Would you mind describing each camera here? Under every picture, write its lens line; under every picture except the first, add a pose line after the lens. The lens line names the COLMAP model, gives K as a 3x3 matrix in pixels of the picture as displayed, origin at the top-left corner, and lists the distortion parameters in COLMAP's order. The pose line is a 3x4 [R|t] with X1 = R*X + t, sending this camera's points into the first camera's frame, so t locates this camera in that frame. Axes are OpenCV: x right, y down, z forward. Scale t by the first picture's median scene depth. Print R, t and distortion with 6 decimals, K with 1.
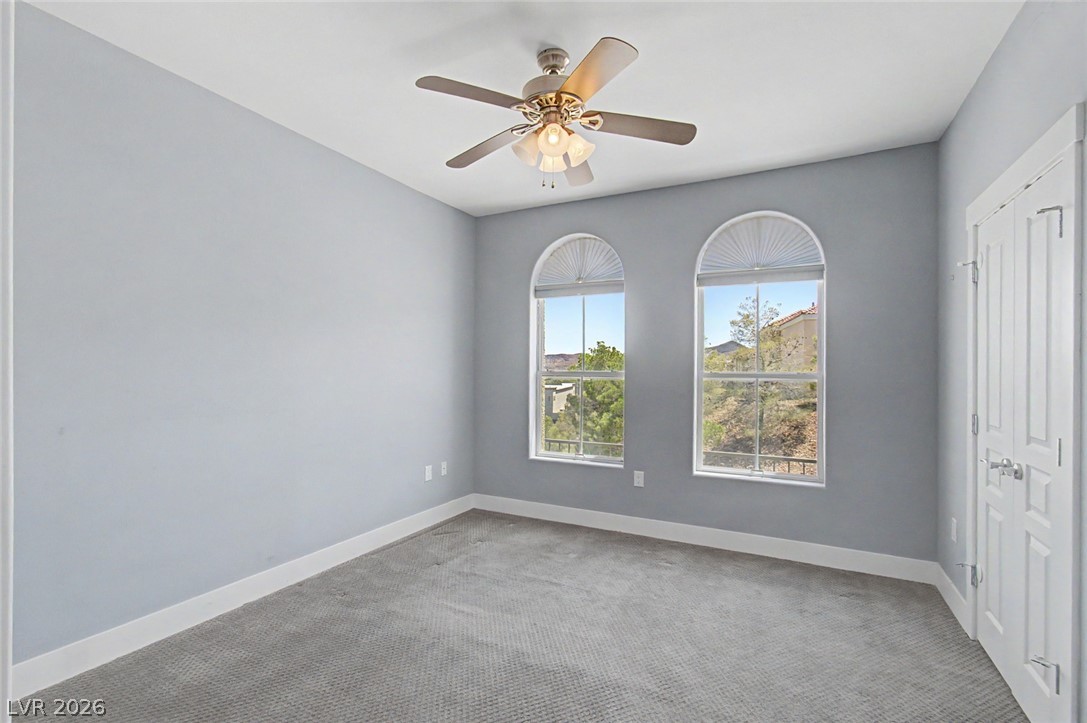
lens RADIAL K [[493.5, 0, 540.2], [0, 493.5, 366.4], [0, 0, 1]] dist [0.000613, 0.001193]
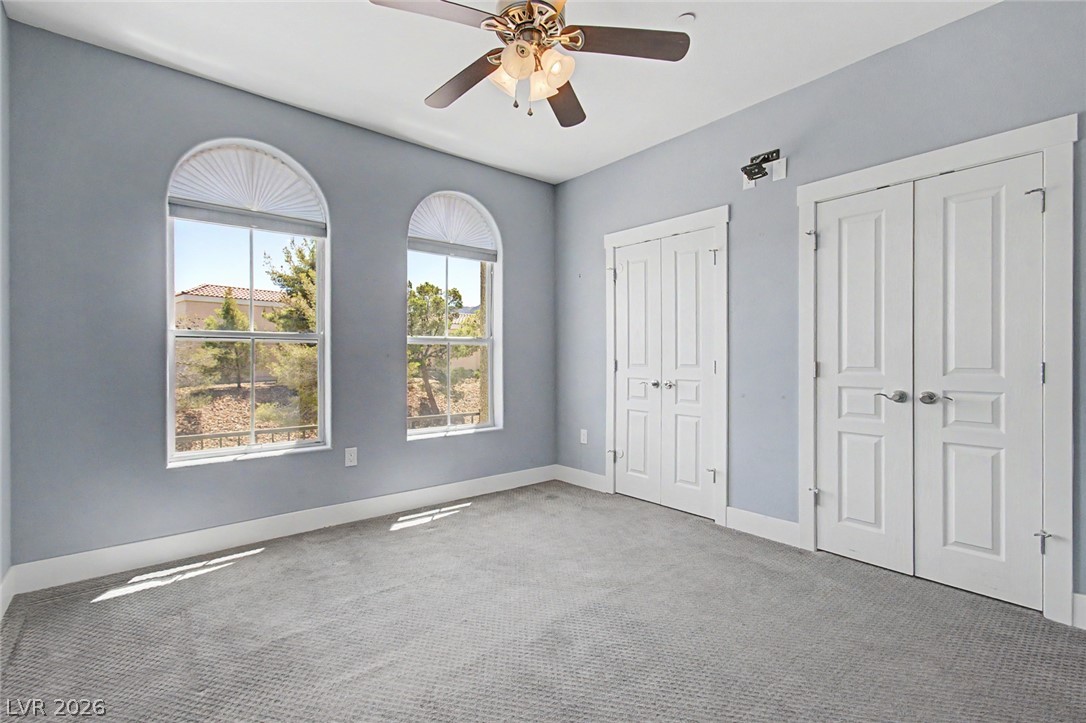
lens RADIAL K [[484.1, 0, 543.0], [0, 484.1, 361.5], [0, 0, 1]] dist [-0.008703, 0.008554]
pose [[0.365732, -0.007313, 0.930692, -0.579825], [-0.005434, 0.999935, 0.009992, 0.060382], [-0.930704, -0.008711, 0.365668, 0.469928]]
